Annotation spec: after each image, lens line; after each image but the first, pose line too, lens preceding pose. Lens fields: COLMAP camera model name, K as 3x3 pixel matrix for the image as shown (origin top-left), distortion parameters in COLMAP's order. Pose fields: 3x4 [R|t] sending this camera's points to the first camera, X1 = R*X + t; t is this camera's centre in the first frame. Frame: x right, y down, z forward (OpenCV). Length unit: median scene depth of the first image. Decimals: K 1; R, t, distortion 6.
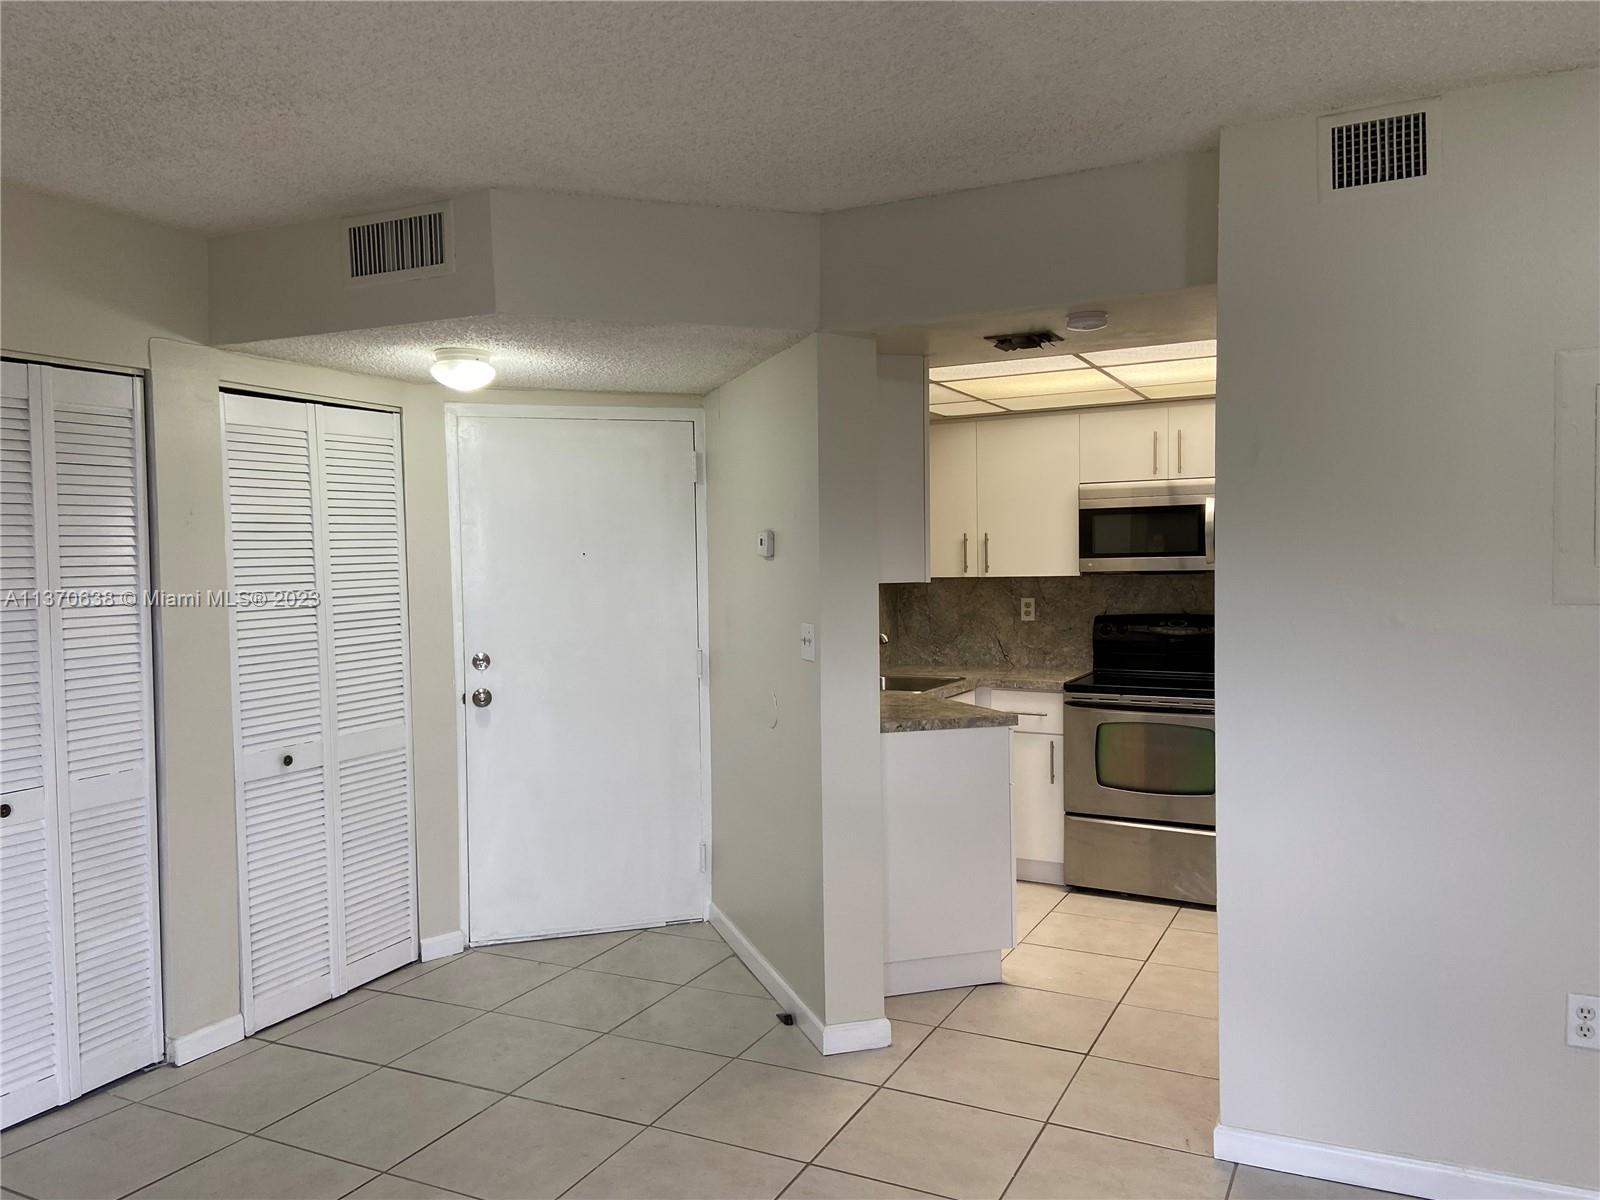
lens RADIAL K [[1208.7, 0, 774.1], [0, 1208.7, 606.4], [0, 0, 1]] dist [0.118136, -0.151302]
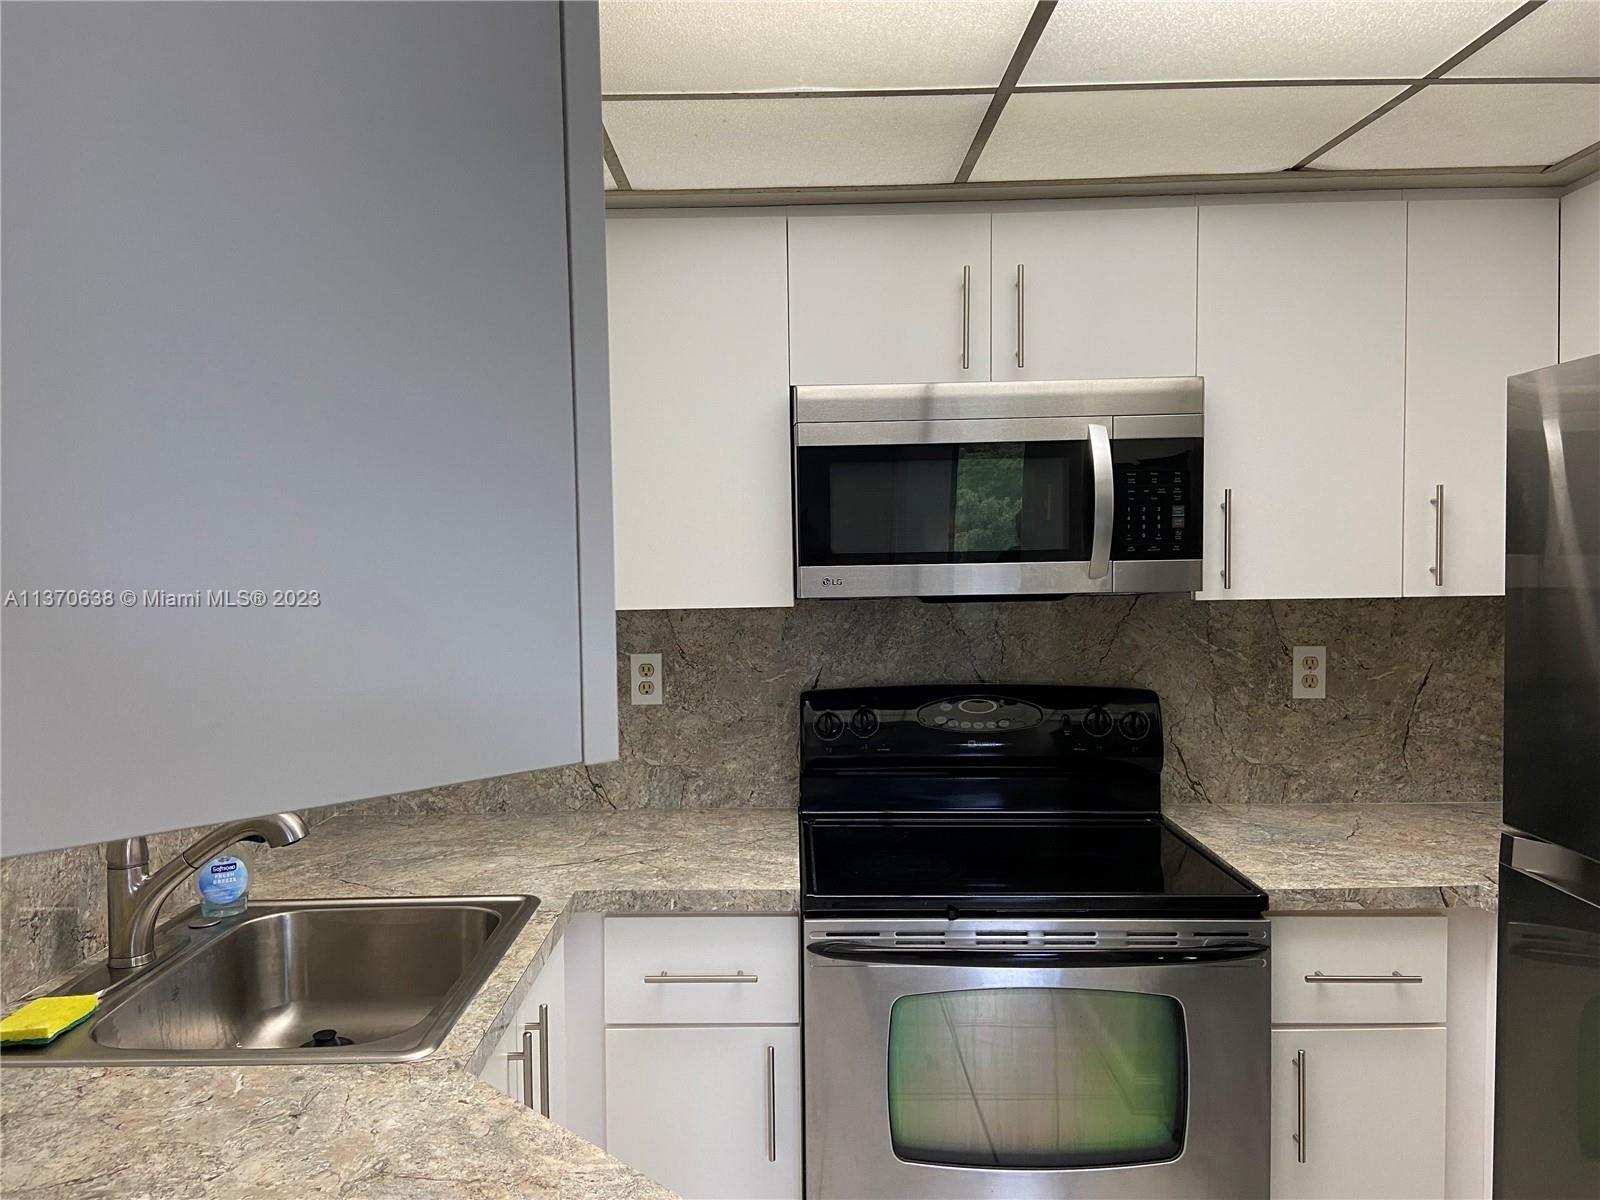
lens RADIAL K [[1208.7, 0, 788.5], [0, 1208.7, 610.5], [0, 0, 1]] dist [0.118136, -0.151302]
pose [[0.891627, -0.022148, 0.452228, 0.067956], [0.019339, 0.999754, 0.010835, -0.032213], [-0.452357, -0.000915, 0.891837, 0.707496]]
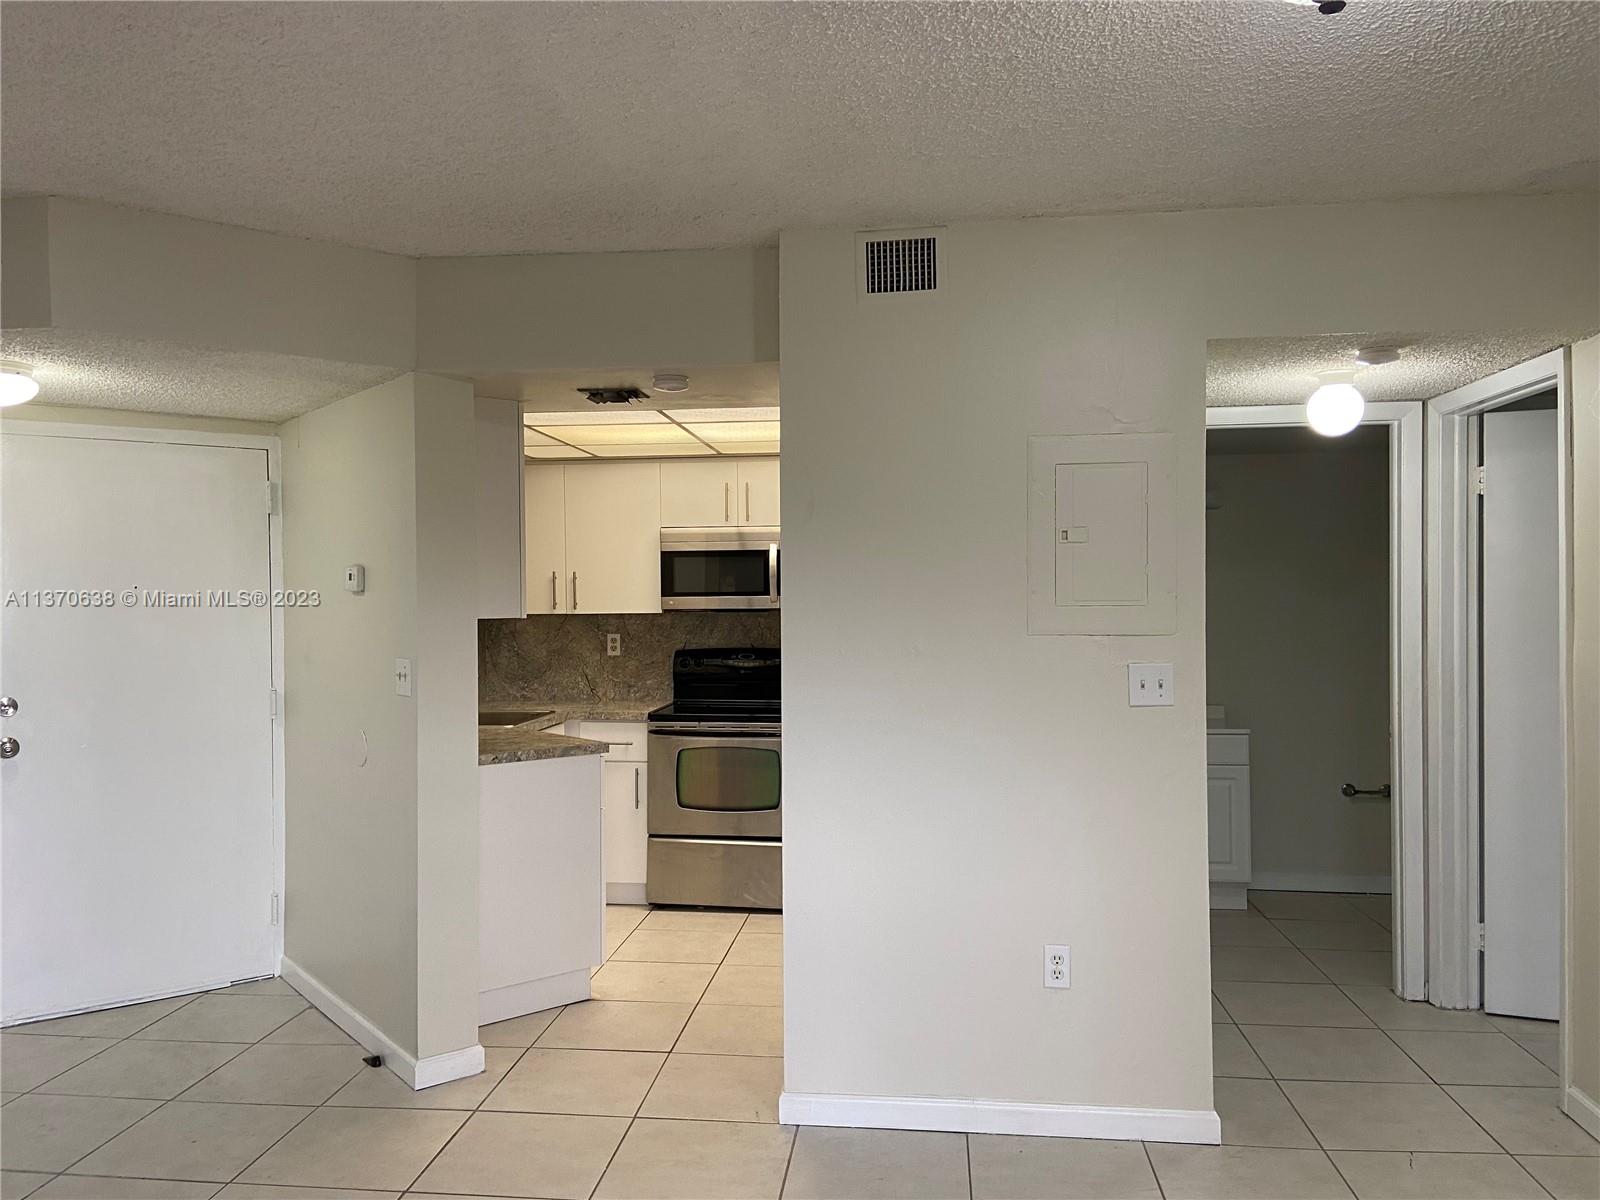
lens RADIAL K [[1208.7, 0, 789.4], [0, 1208.7, 610.2], [0, 0, 1]] dist [0.118136, -0.151302]
pose [[0.936482, 0.003610, 0.350697, -0.020589], [0.006499, 0.999597, -0.027644, 0.002945], [-0.350656, 0.028167, 0.936081, -0.045747]]
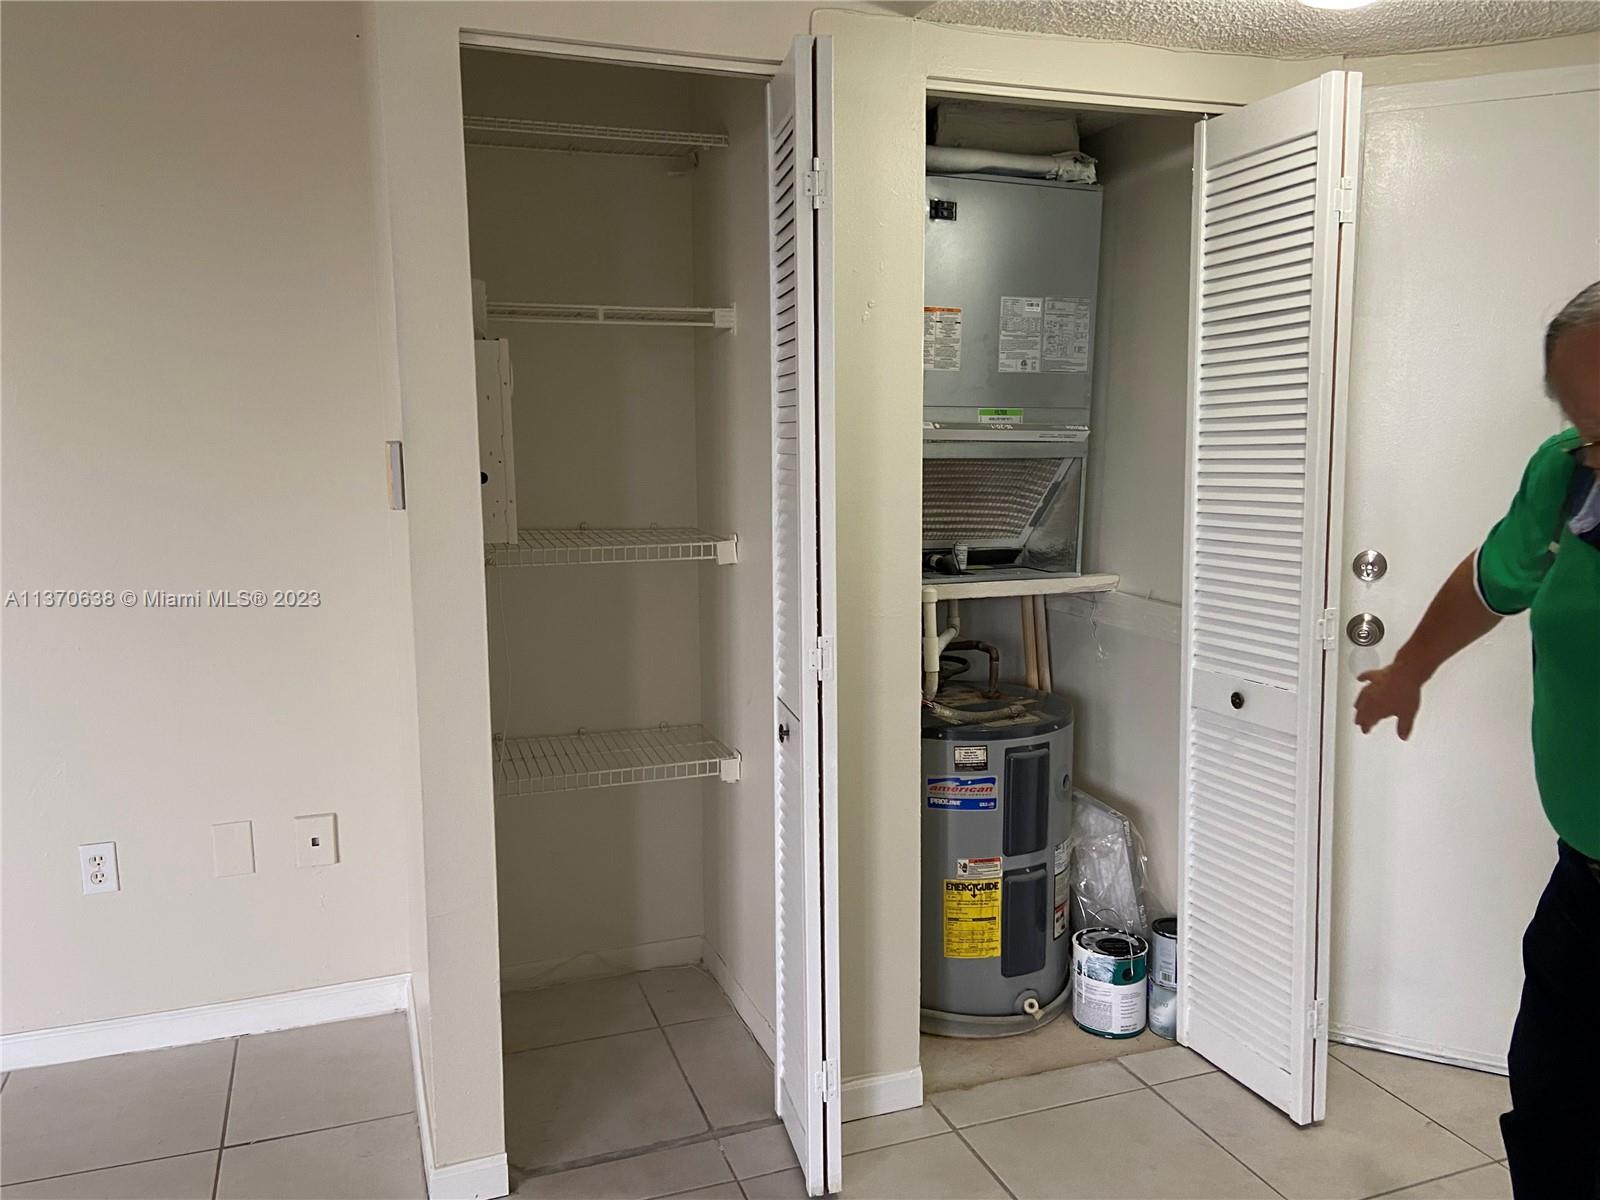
lens RADIAL K [[1208.7, 0, 791.3], [0, 1208.7, 610.6], [0, 0, 1]] dist [0.118136, -0.151302]
pose [[0.733092, 0.112974, -0.670681, -0.050049], [-0.030833, 0.990614, 0.133165, -0.001825], [0.679430, -0.076943, 0.729695, 0.381219]]
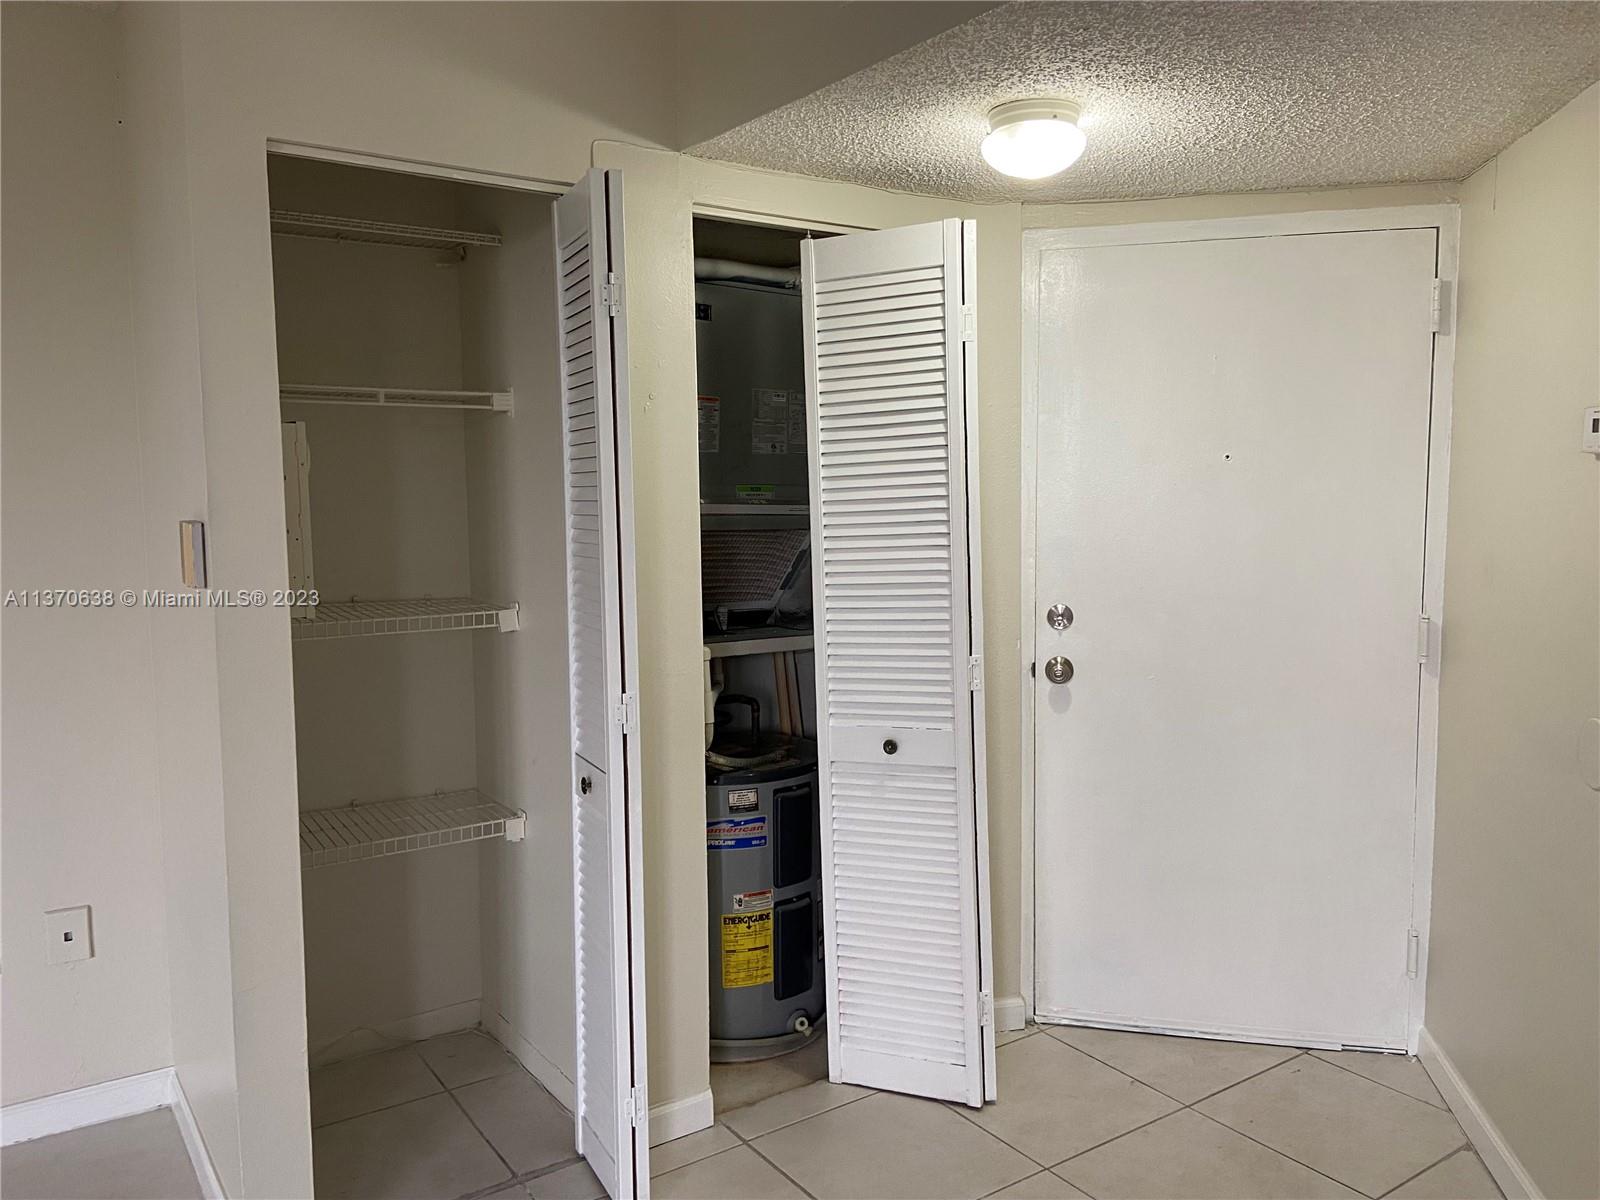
lens RADIAL K [[1208.7, 0, 802.5], [0, 1208.7, 604.5], [0, 0, 1]] dist [0.118136, -0.151302]
pose [[0.880644, 0.053360, -0.470765, -0.045652], [-0.023406, 0.997324, 0.069259, -0.005164], [0.473201, -0.049974, 0.879536, 0.317581]]
